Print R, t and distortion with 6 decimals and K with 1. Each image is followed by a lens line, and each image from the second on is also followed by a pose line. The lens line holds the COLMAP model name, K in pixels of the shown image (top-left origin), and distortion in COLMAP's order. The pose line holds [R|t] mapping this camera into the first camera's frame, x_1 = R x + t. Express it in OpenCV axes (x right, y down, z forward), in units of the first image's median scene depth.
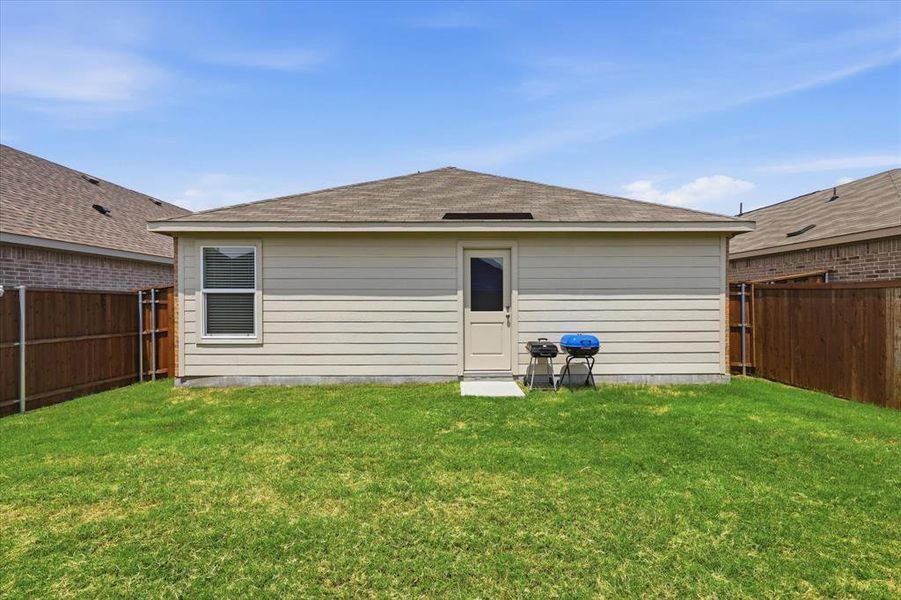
lens RADIAL K [[407.6, 0, 449.5], [0, 407.6, 302.3], [0, 0, 1]] dist [0.000426, 0.000760]
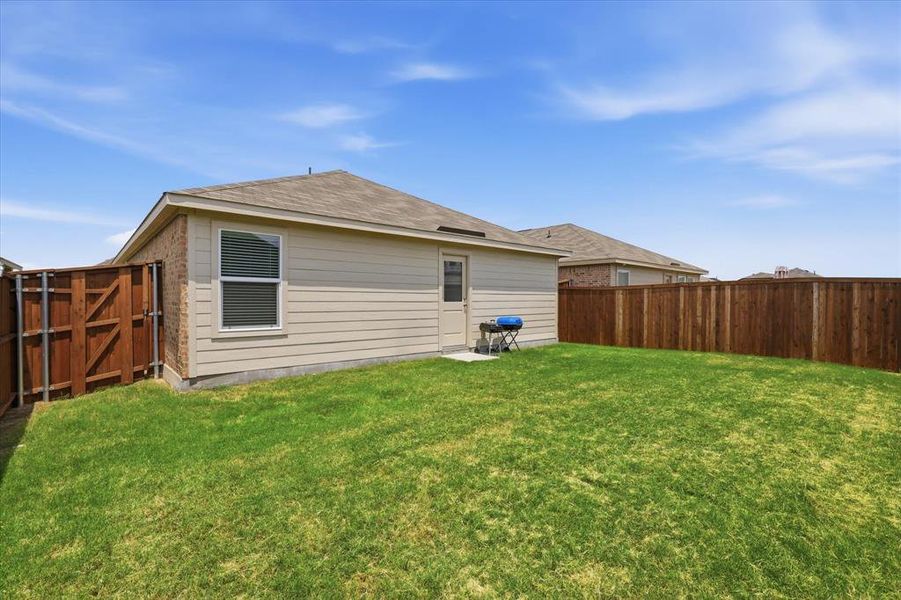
lens RADIAL K [[407.6, 0, 449.5], [0, 407.6, 302.3], [0, 0, 1]] dist [0.000426, 0.000760]
pose [[0.754989, -0.000751, 0.655737, -0.805673], [-0.003121, 0.999984, 0.004738, 0.017616], [-0.655730, -0.005624, 0.754974, -0.002092]]
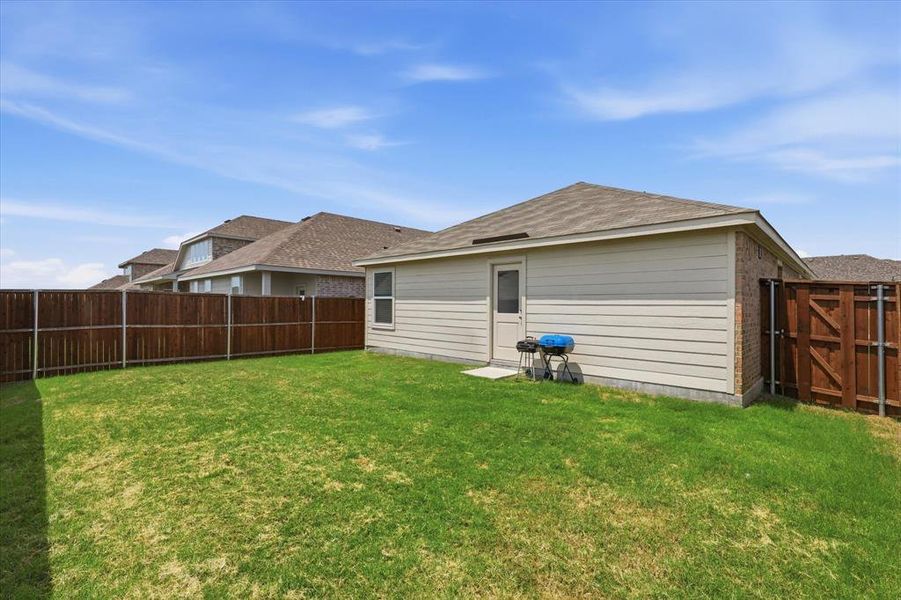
lens RADIAL K [[407.6, 0, 449.5], [0, 407.6, 302.3], [0, 0, 1]] dist [0.000426, 0.000760]
pose [[0.708041, 0.004598, -0.706157, 0.862567], [-0.013243, 0.999889, -0.006768, -0.000813], [0.706048, 0.014143, 0.708023, -0.015330]]
